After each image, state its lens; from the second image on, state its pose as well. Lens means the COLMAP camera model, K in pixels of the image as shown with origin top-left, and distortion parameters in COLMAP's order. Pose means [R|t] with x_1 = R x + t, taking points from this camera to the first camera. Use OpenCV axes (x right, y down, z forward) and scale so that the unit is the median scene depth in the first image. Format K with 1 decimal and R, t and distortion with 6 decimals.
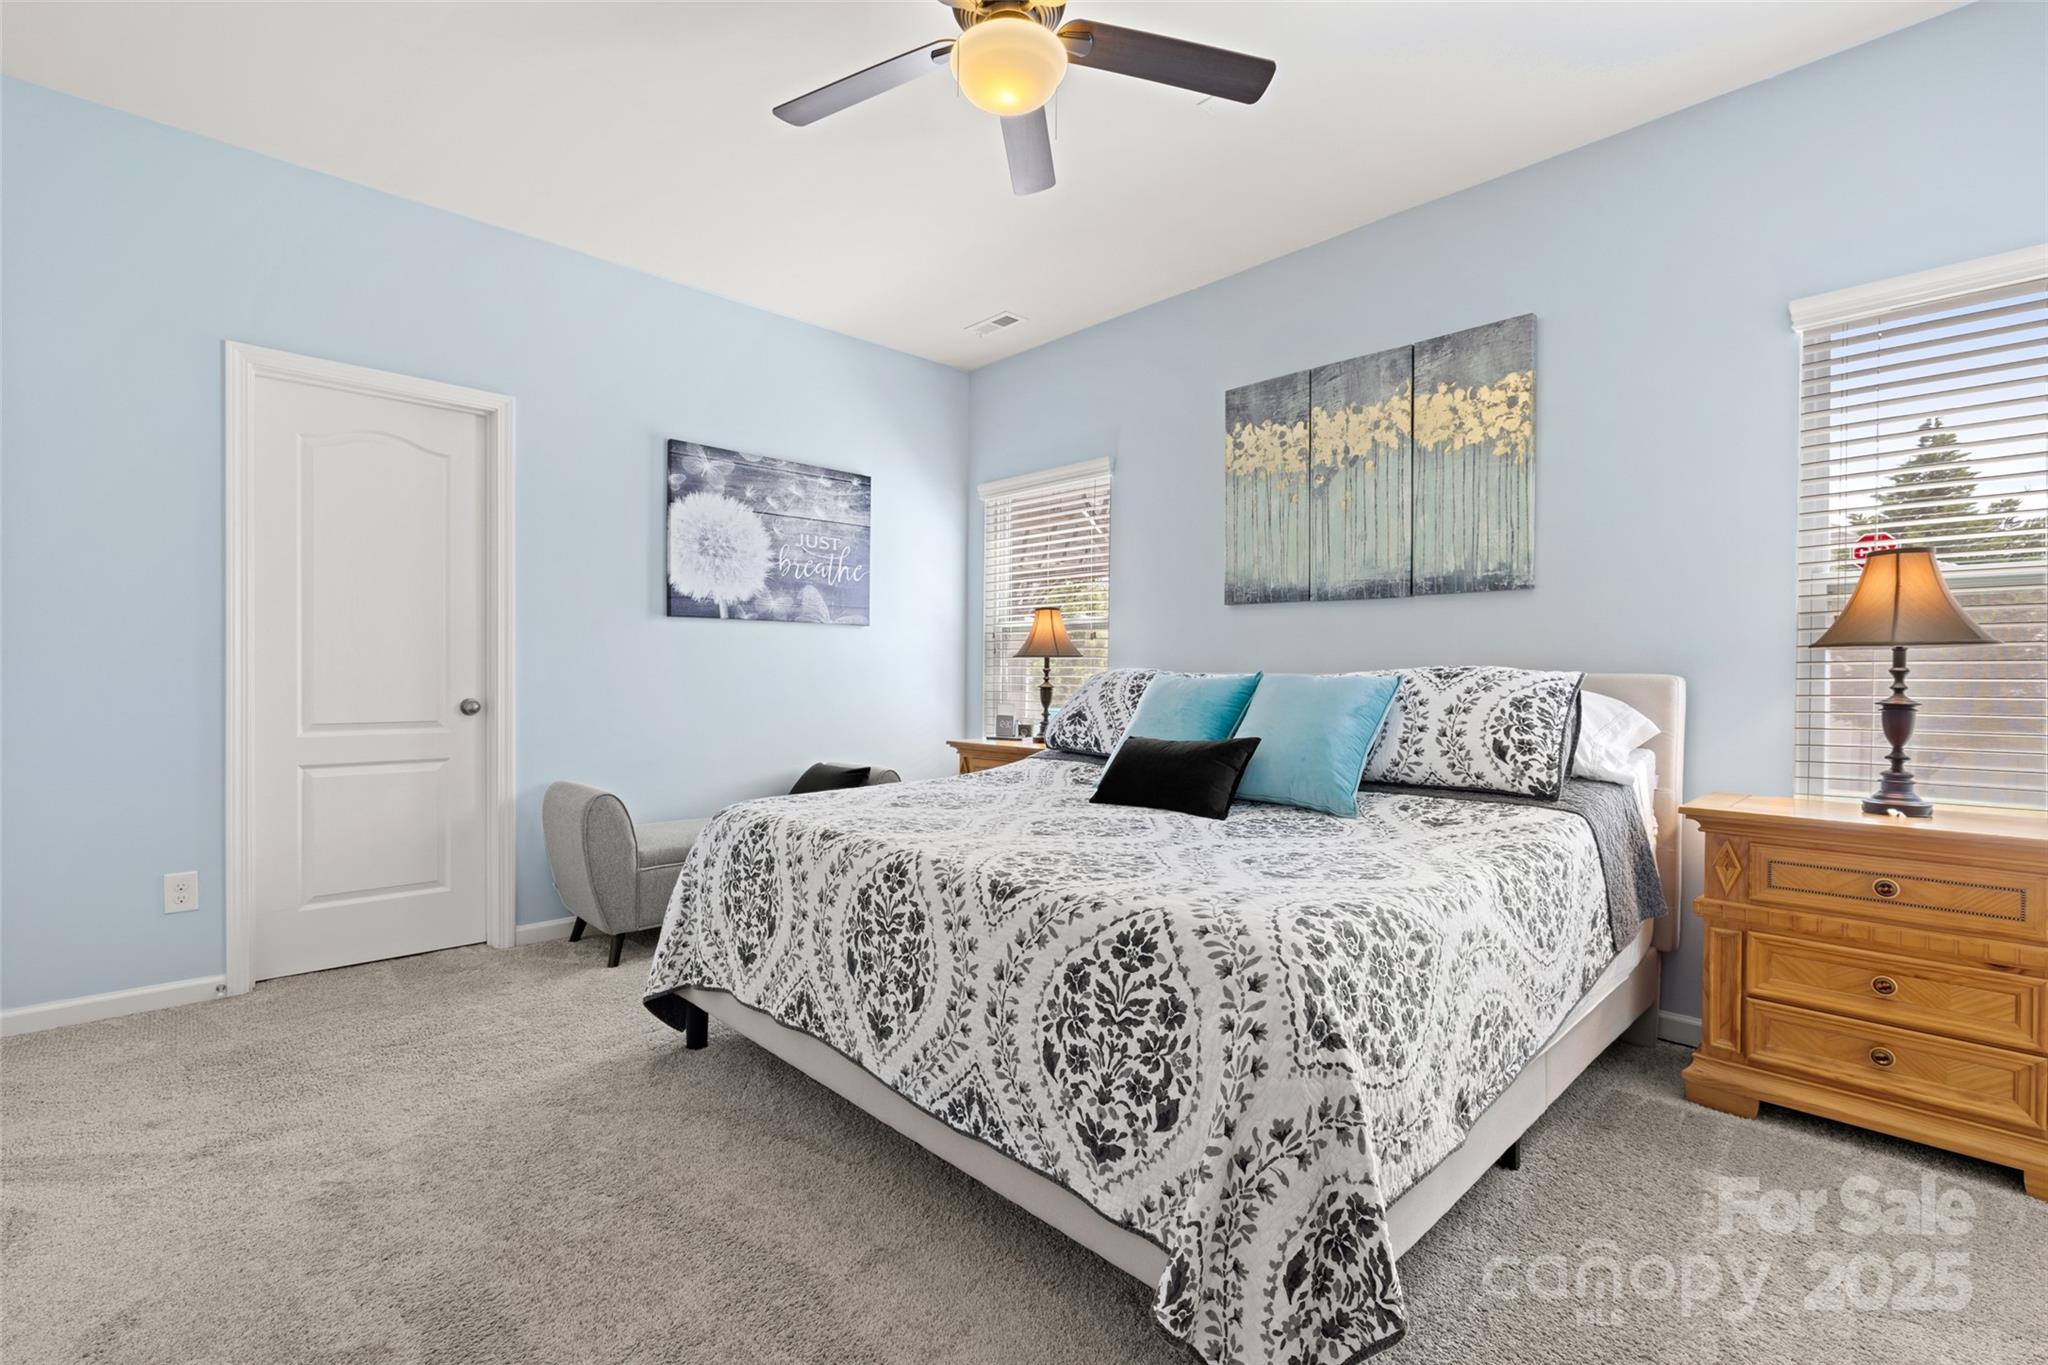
lens RADIAL K [[916.7, 0, 1028.7], [0, 916.7, 679.6], [0, 0, 1]] dist [-0.004440, -0.000047]
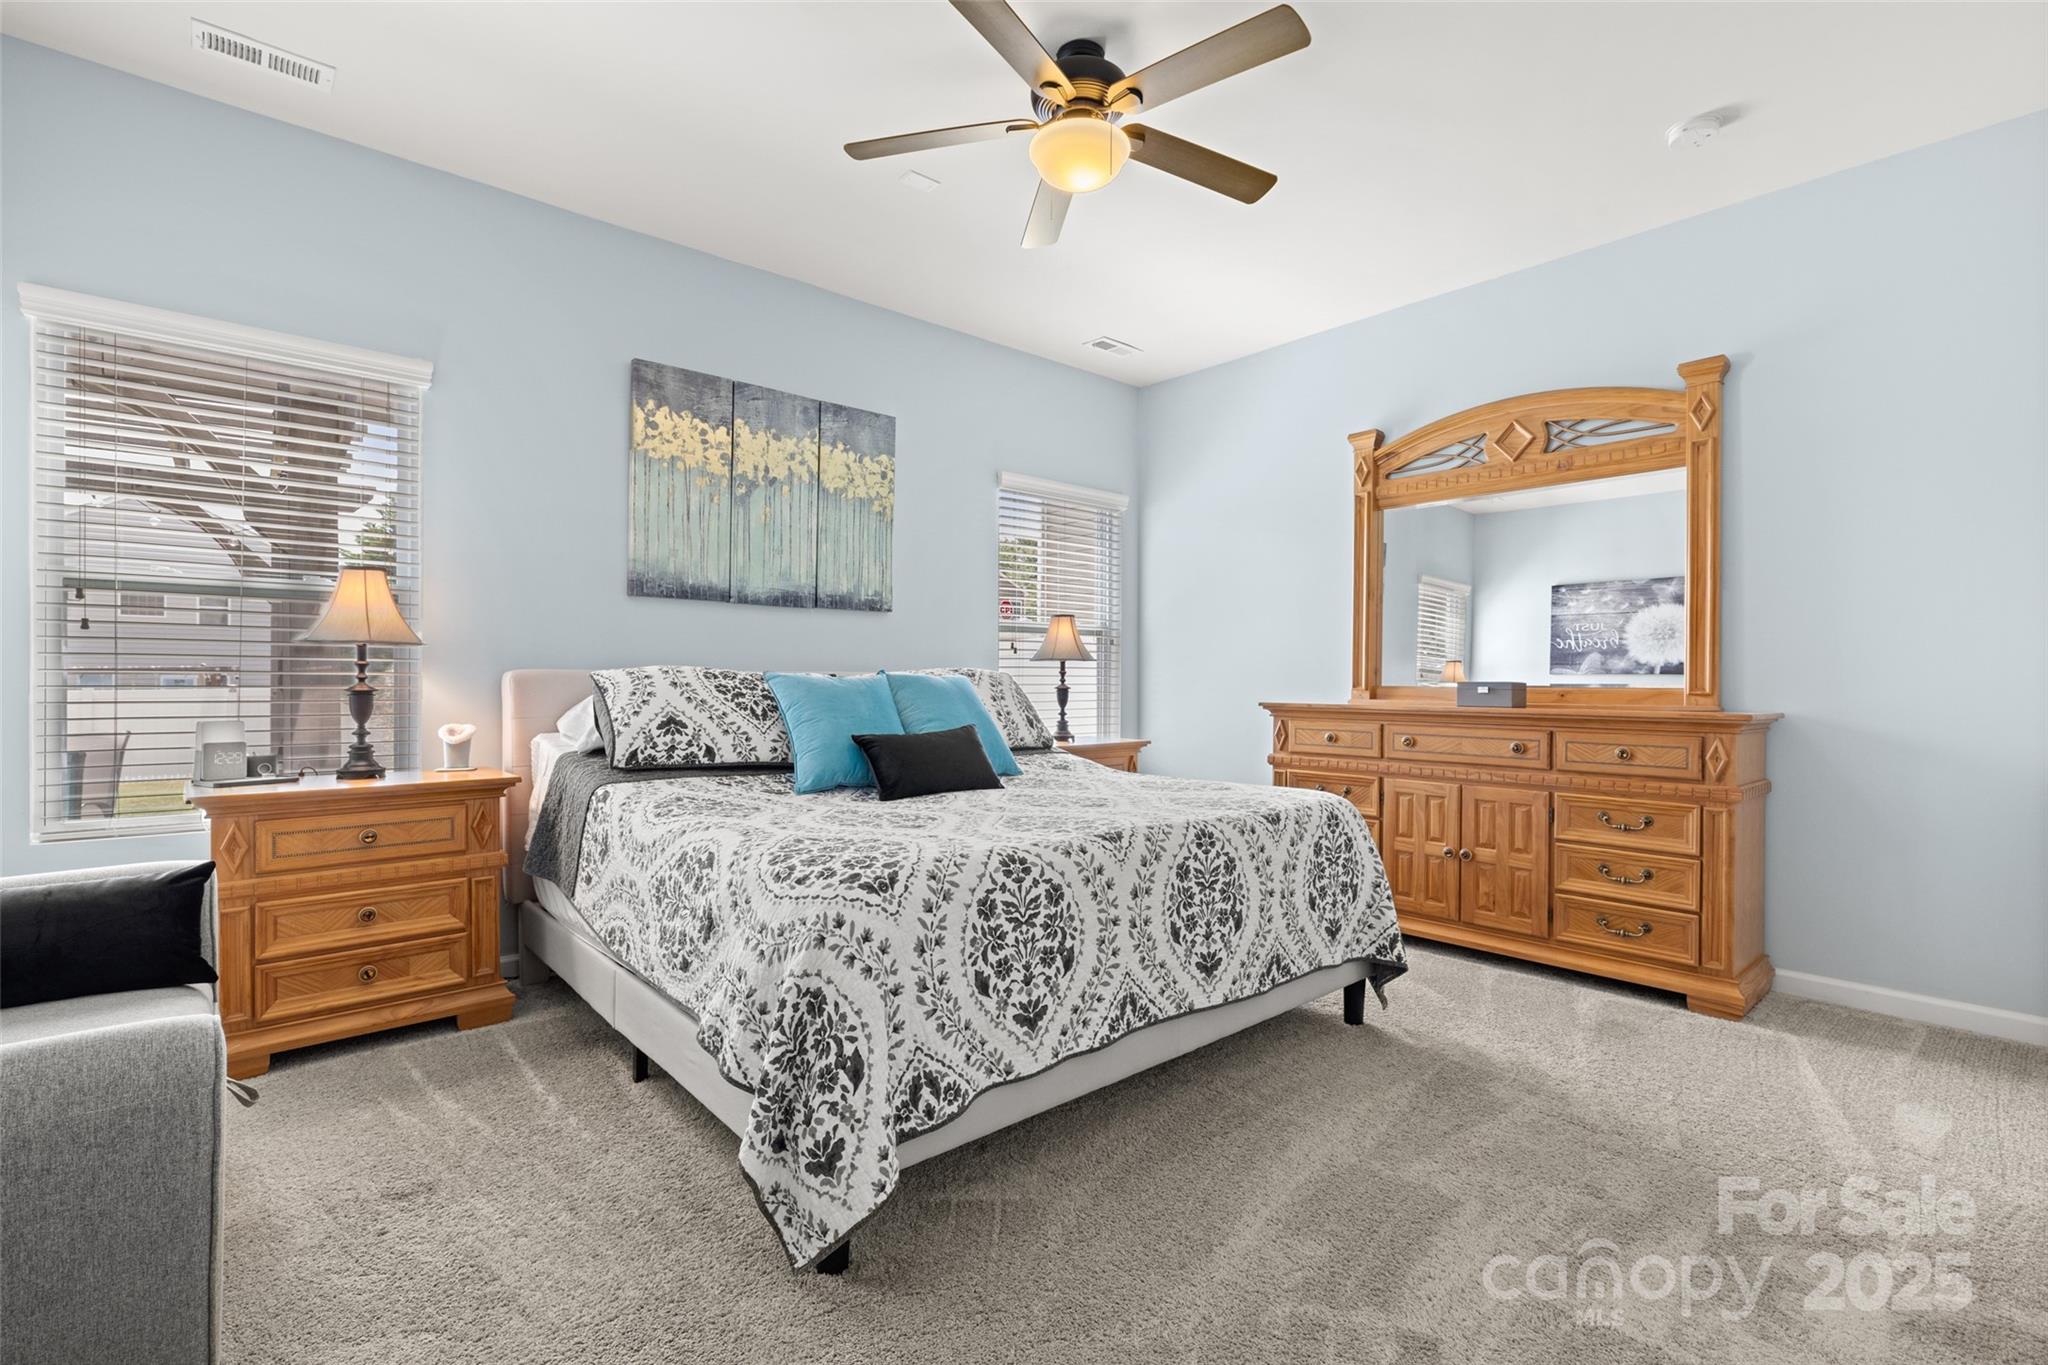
lens RADIAL K [[916.7, 0, 1028.4], [0, 916.7, 679.2], [0, 0, 1]] dist [-0.004440, -0.000047]
pose [[0.046463, -0.008635, 0.998883, -0.784413], [-0.000550, 0.999962, 0.008670, -0.007786], [-0.998920, -0.000952, 0.046456, 0.666984]]
